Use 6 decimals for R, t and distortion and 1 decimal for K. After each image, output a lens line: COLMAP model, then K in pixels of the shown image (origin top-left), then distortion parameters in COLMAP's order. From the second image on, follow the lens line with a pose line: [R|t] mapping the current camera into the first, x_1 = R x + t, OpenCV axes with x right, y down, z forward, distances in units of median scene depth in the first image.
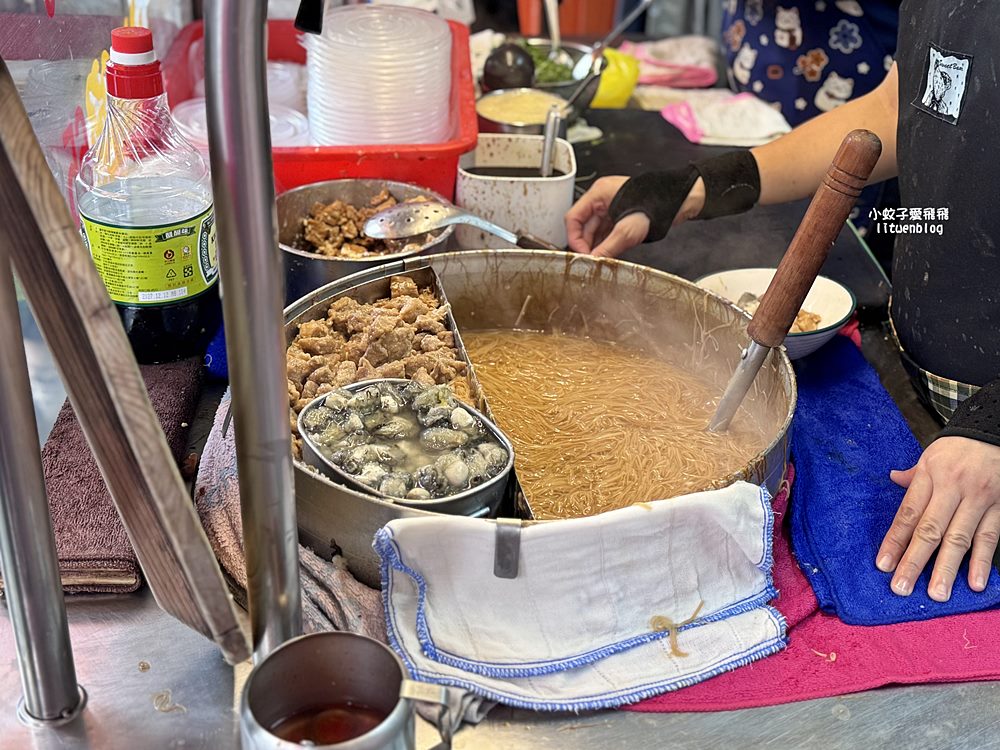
lens RADIAL K [[1325.4, 0, 519.3], [0, 1325.4, 334.1], [0, 0, 1]] dist [0.105121, 0.000000]
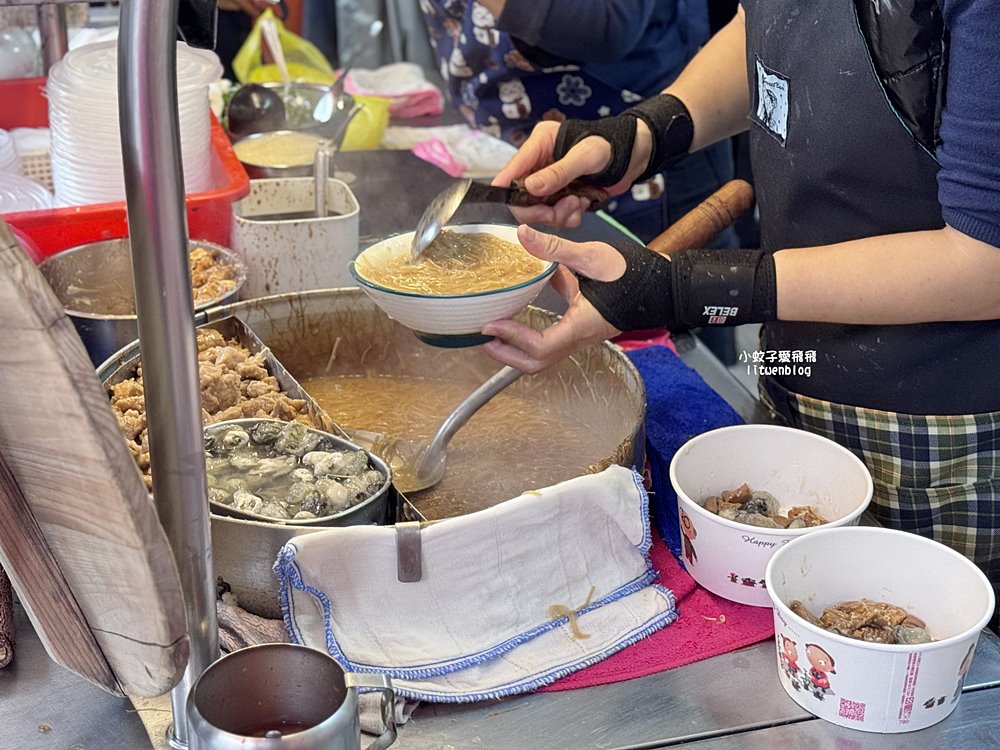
lens RADIAL K [[1639.8, 0, 494.1], [0, 1639.8, 370.8], [0, 0, 1]] dist [0.097994, 0.000000]
pose [[0.973763, -0.113730, 0.197108, -0.161911], [0.124577, 0.991256, -0.043495, 0.080921], [-0.190438, 0.066909, 0.979417, -0.219905]]
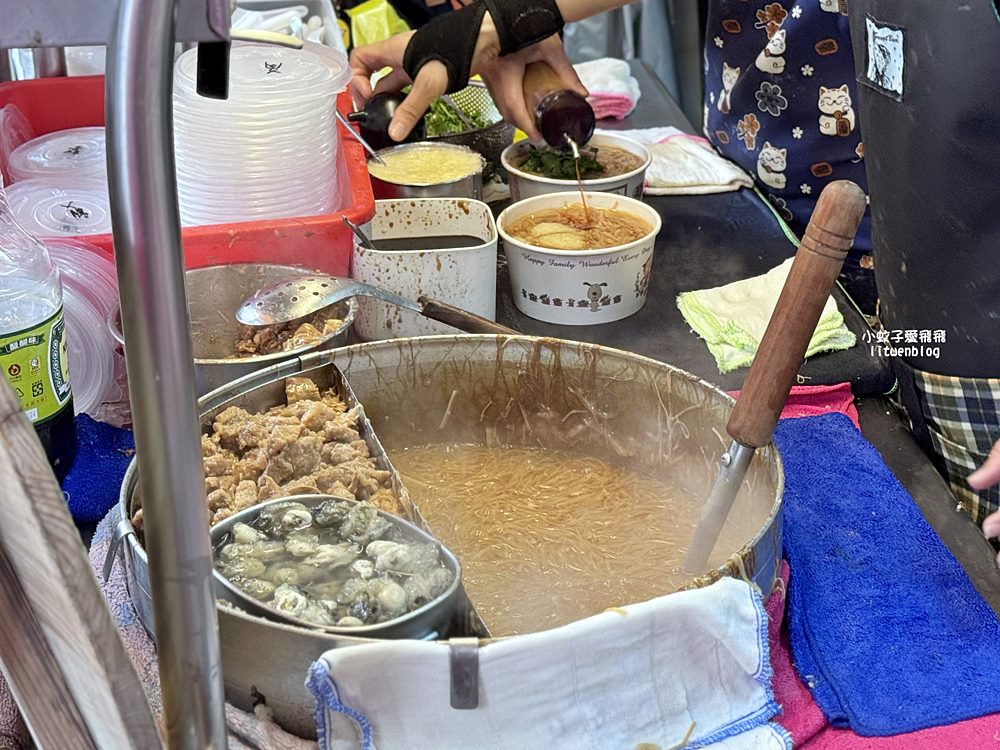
lens RADIAL K [[1850.0, 0, 527.5], [0, 1850.0, 334.6], [0, 0, 1]] dist [0.099427, 0.000000]
pose [[0.995220, -0.070725, 0.067348, -0.030824], [0.075564, 0.994520, -0.072249, 0.030869], [-0.061869, 0.076992, 0.995110, -0.193209]]
